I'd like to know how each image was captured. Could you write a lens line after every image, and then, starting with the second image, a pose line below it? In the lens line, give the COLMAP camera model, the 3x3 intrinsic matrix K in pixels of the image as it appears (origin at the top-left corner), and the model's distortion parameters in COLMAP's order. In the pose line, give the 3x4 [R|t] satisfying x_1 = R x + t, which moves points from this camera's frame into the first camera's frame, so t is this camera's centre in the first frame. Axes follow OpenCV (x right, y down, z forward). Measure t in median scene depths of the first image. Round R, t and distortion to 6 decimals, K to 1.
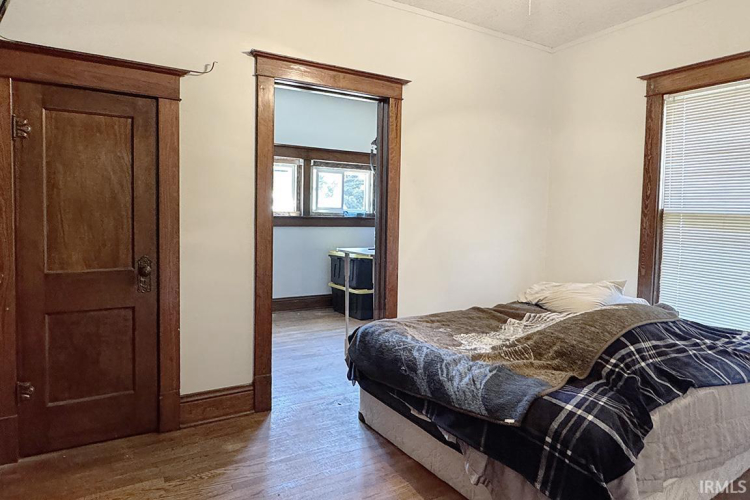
lens RADIAL K [[465.0, 0, 375.7], [0, 465.0, 233.1], [0, 0, 1]] dist [0.003338, 0.001152]
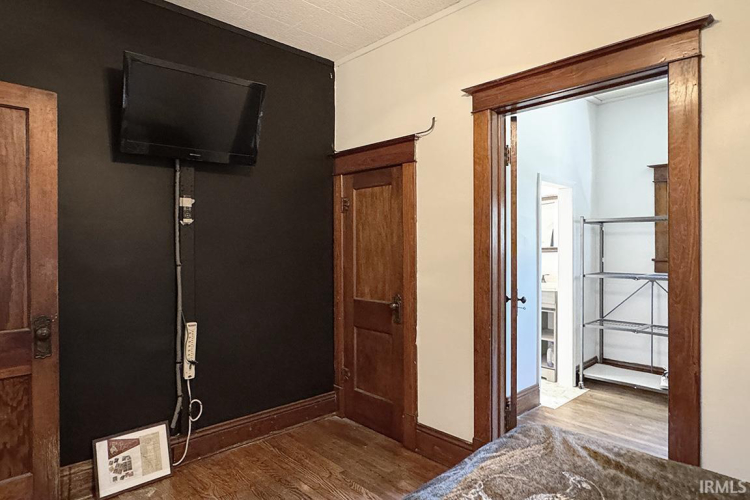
lens RADIAL K [[455.8, 0, 375.0], [0, 455.8, 250.0], [0, 0, 1]] dist [-0.002277, -0.000511]
pose [[0.201128, -0.008397, -0.979529, 0.709659], [-0.040294, 0.999046, -0.016838, -0.047056], [0.978736, 0.042855, 0.200598, 0.743472]]
